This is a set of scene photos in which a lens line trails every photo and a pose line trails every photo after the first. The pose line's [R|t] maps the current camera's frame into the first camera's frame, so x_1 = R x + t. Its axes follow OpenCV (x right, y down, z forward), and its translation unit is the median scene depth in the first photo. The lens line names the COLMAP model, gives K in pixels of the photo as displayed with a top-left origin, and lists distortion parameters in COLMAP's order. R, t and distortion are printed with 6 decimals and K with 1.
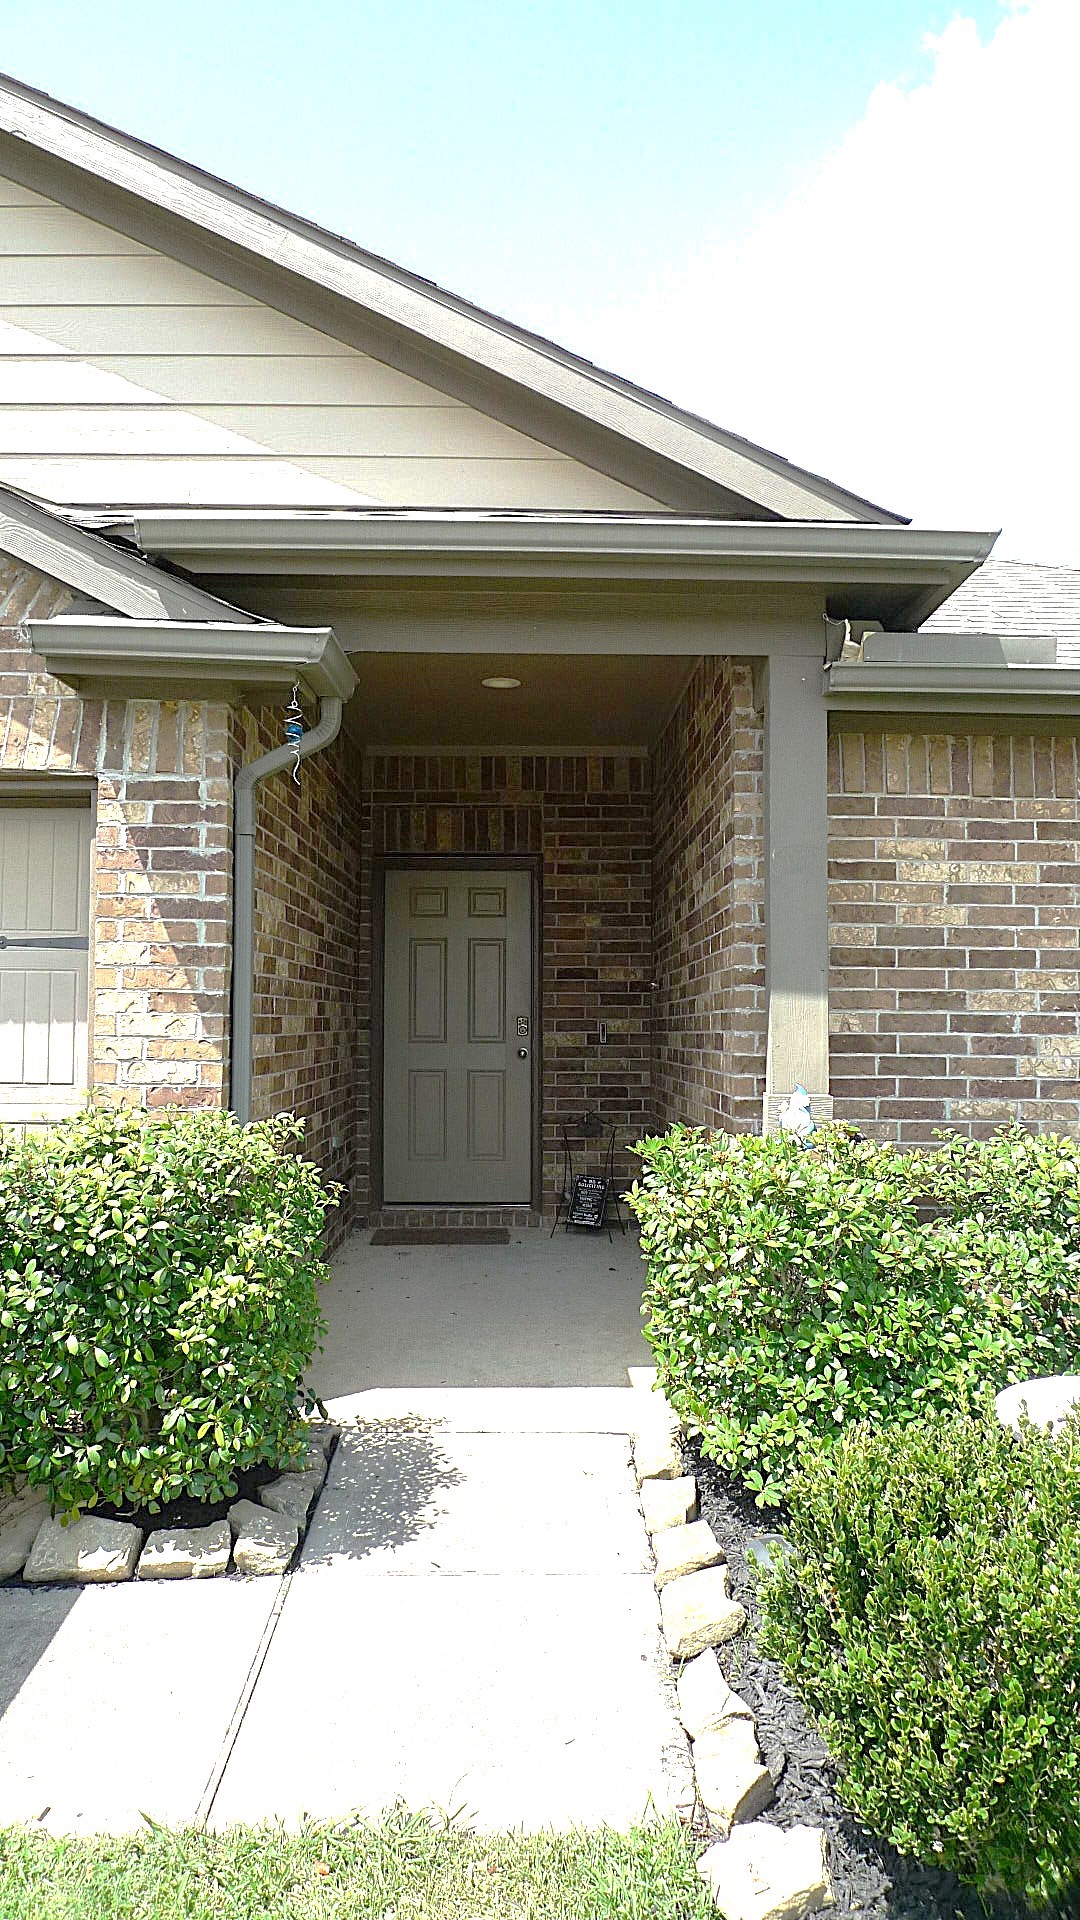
lens RADIAL K [[1255.2, 0, 544.8], [0, 1255.2, 971.2], [0, 0, 1]] dist [-0.023726, -0.017909]
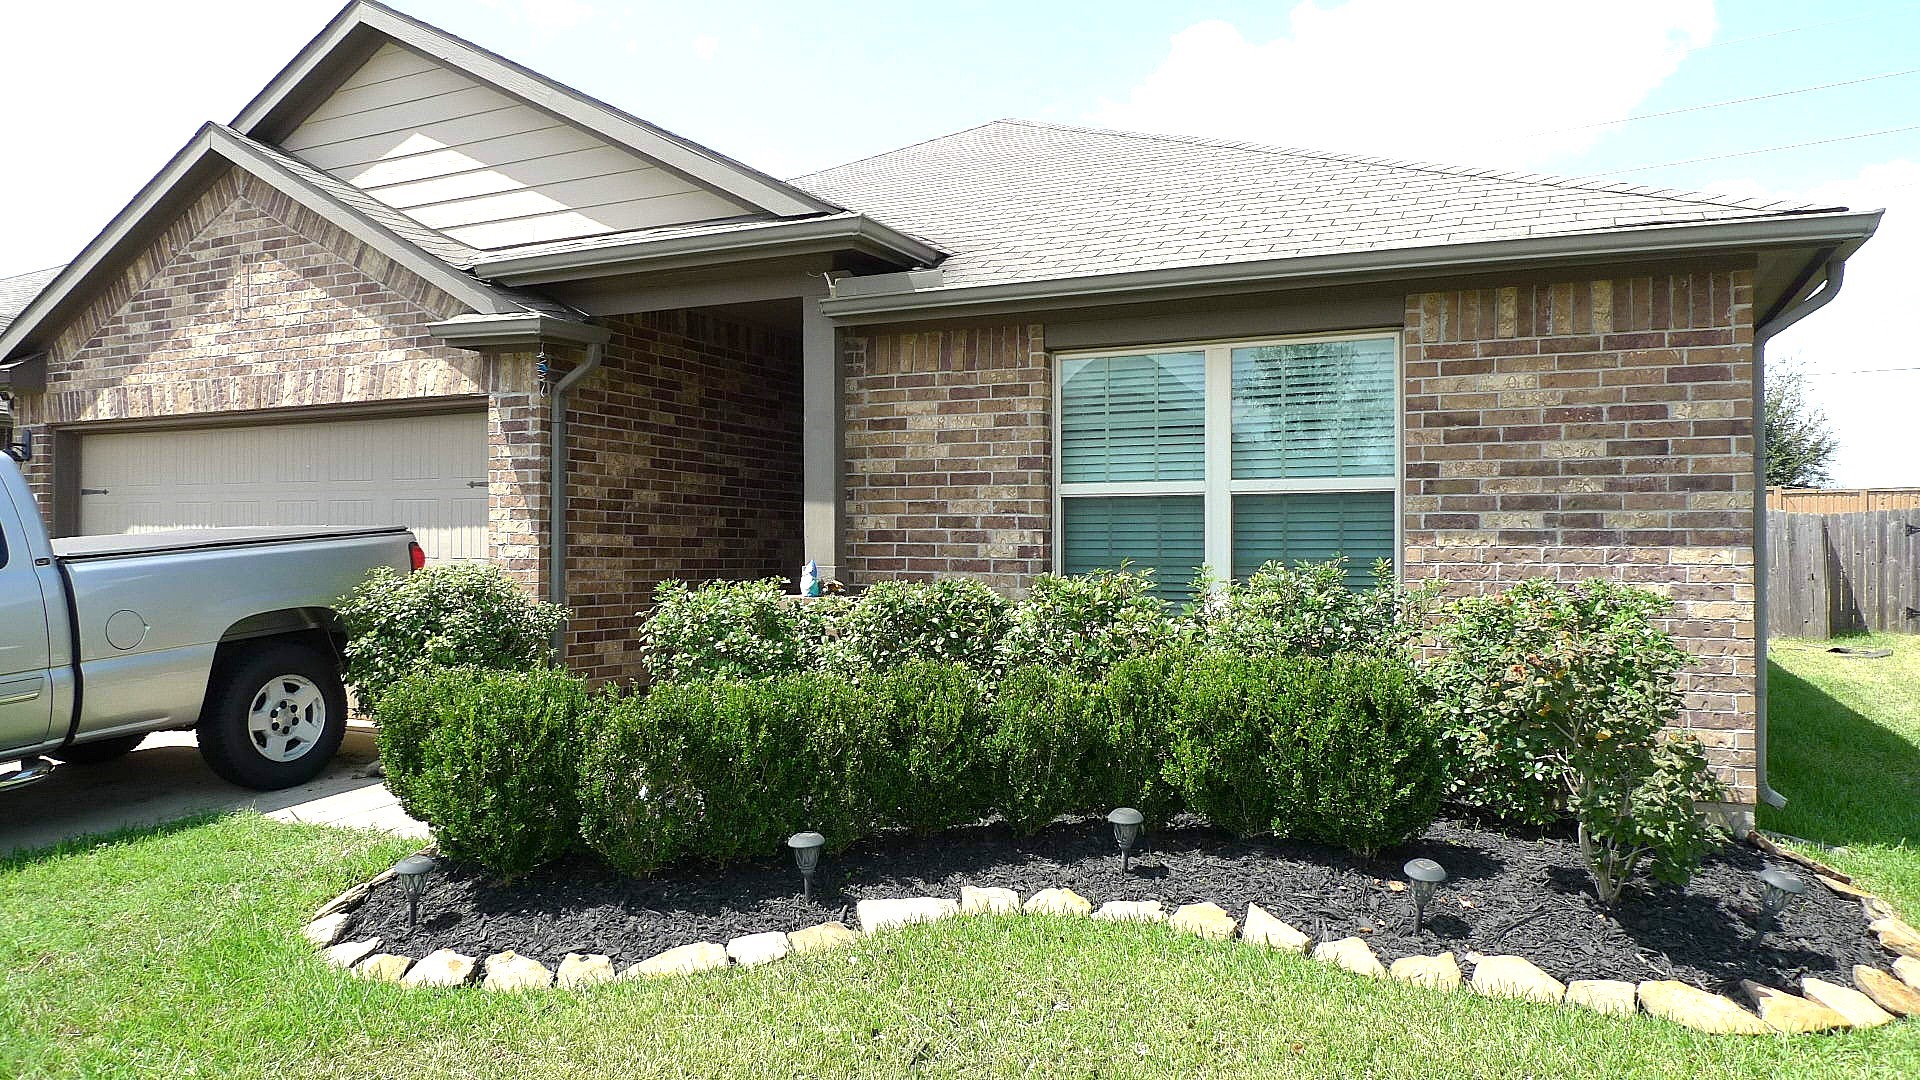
lens RADIAL K [[1255.2, 0, 950.7], [0, 1255.2, 529.2], [0, 0, 1]] dist [-0.023726, -0.017909]
pose [[0.895620, -0.009032, -0.444727, 1.072171], [0.015563, 0.999818, 0.011035, 0.035440], [0.444547, -0.016804, 0.895598, -0.378263]]
